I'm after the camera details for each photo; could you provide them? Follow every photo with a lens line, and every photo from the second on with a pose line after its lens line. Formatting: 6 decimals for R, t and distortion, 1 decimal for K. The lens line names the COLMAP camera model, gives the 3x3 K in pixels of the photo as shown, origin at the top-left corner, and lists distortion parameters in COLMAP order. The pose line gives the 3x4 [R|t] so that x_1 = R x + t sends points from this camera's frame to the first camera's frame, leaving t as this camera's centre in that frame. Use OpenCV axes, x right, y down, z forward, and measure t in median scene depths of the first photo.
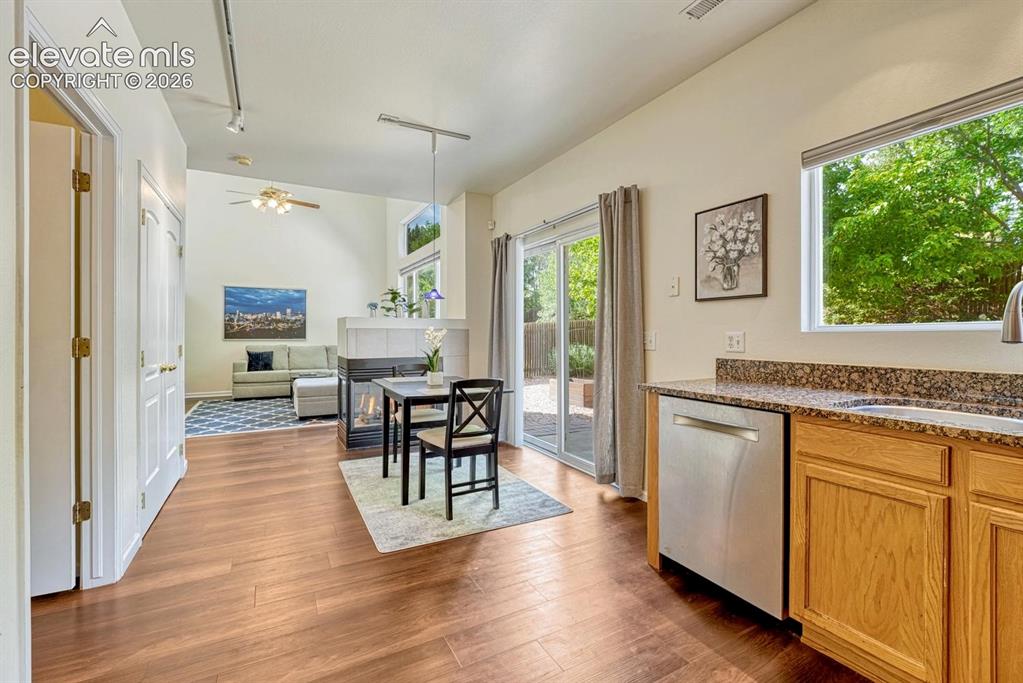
lens RADIAL K [[440.1, 0, 509.0], [0, 440.1, 334.9], [0, 0, 1]] dist [-0.022084, 0.006159]
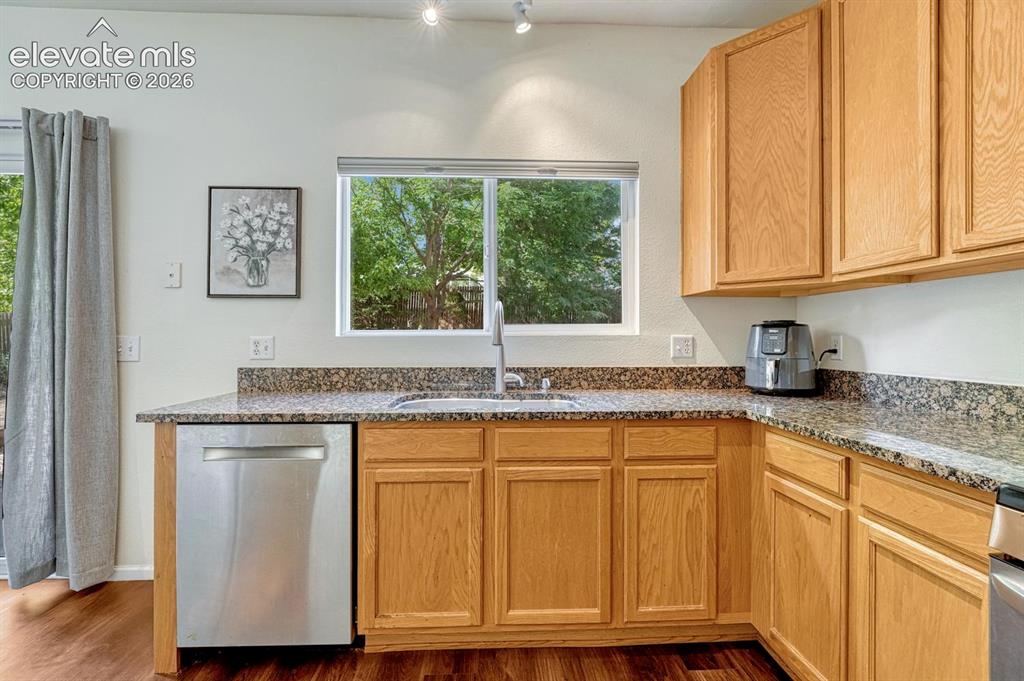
lens RADIAL K [[440.5, 0, 509.5], [0, 440.5, 333.9], [0, 0, 1]] dist [-0.022084, 0.006159]
pose [[0.433903, 0.008879, 0.900916, -0.051073], [0.002063, 0.999939, -0.010849, -0.000687], [-0.900957, 0.006566, 0.433859, 0.183612]]
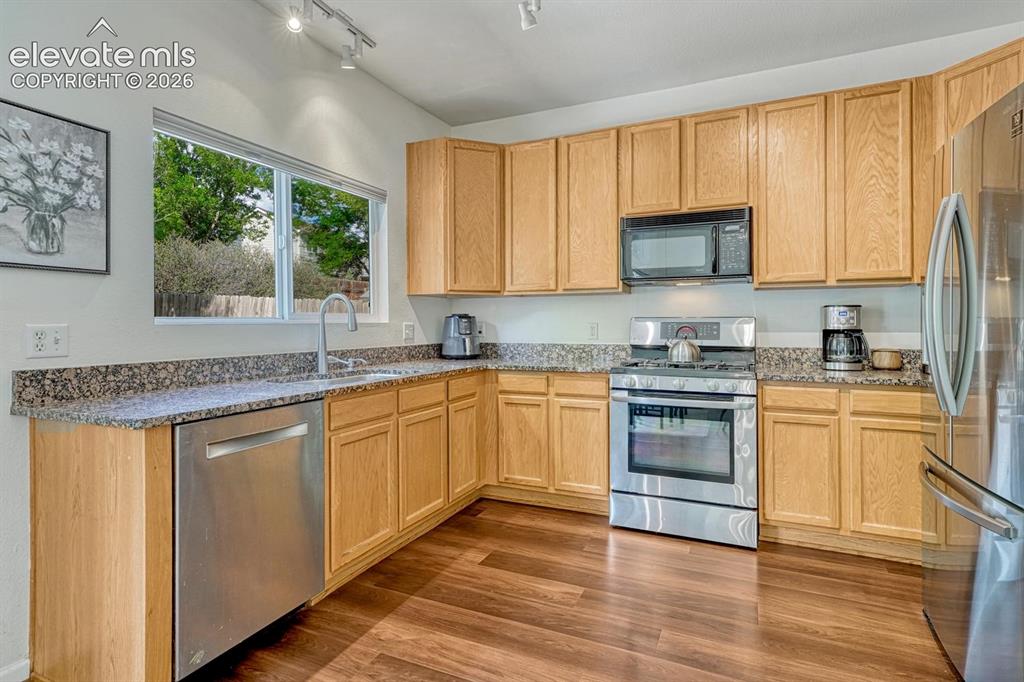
lens RADIAL K [[520.6, 0, 509.7], [0, 520.6, 321.5], [0, 0, 1]] dist [0.001501, -0.000271]
pose [[-0.603102, 0.007472, 0.797629, -0.454188], [0.007543, 0.999965, -0.003664, -0.003385], [-0.797629, 0.003807, -0.603137, 0.924869]]
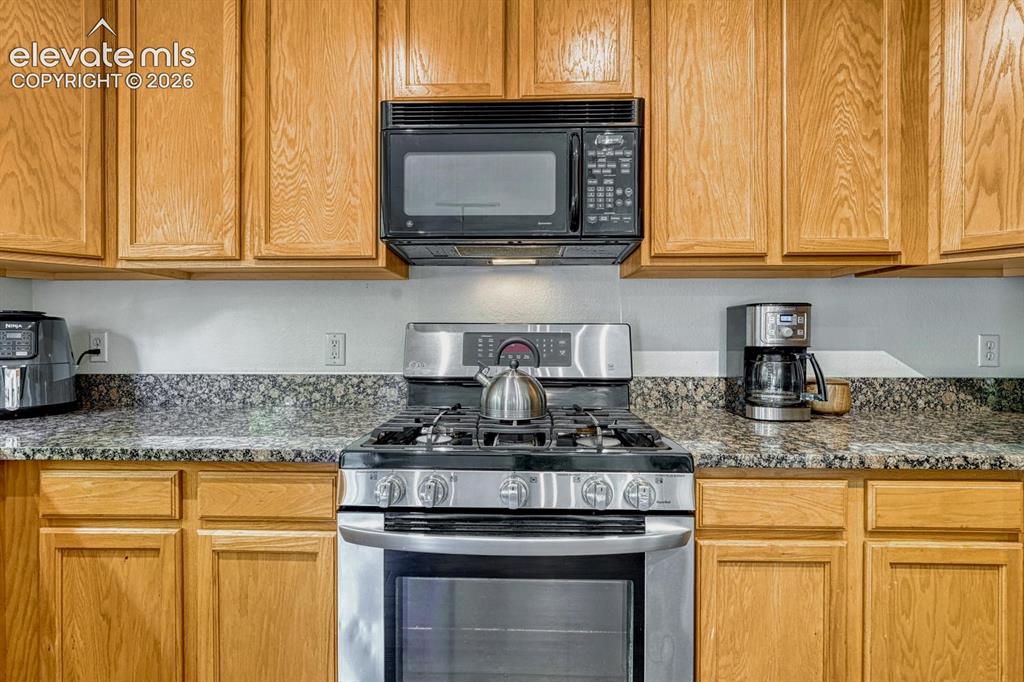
lens RADIAL K [[457.6, 0, 506.1], [0, 457.6, 340.3], [0, 0, 1]] dist [-0.004100, -0.000092]
pose [[-0.864272, -0.004502, 0.503005, 0.045089], [0.003017, 0.999896, 0.014133, -0.001493], [-0.503016, 0.013733, -0.864168, 0.278874]]
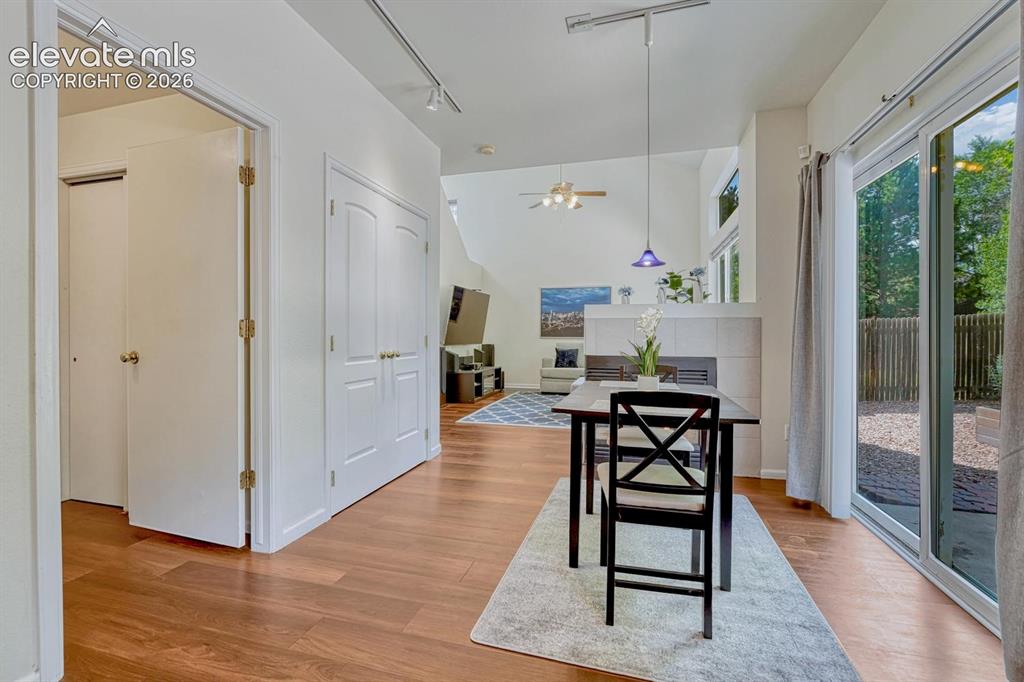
lens RADIAL K [[440.2, 0, 511.1], [0, 440.2, 337.4], [0, 0, 1]] dist [-0.005567, -0.000155]
pose [[0.717317, 0.003834, -0.696736, 0.202703], [-0.005457, 0.999985, -0.000117, 0.038560], [0.696725, 0.003886, 0.717328, 0.532059]]
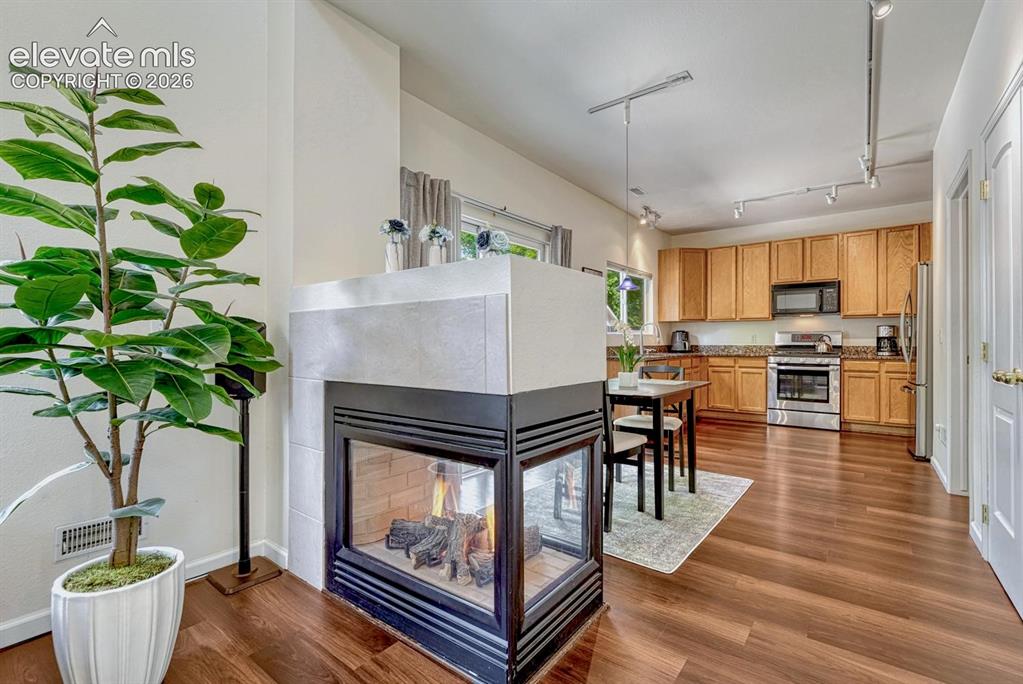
lens RADIAL K [[463.2, 0, 511.5], [0, 463.2, 342.0], [0, 0, 1]] dist [-0.000547, -0.000410]
pose [[-0.414481, 0.000944, 0.910057, -1.279438], [0.005534, 0.999984, 0.001483, 0.027845], [-0.910041, 0.005651, -0.414480, 2.238400]]
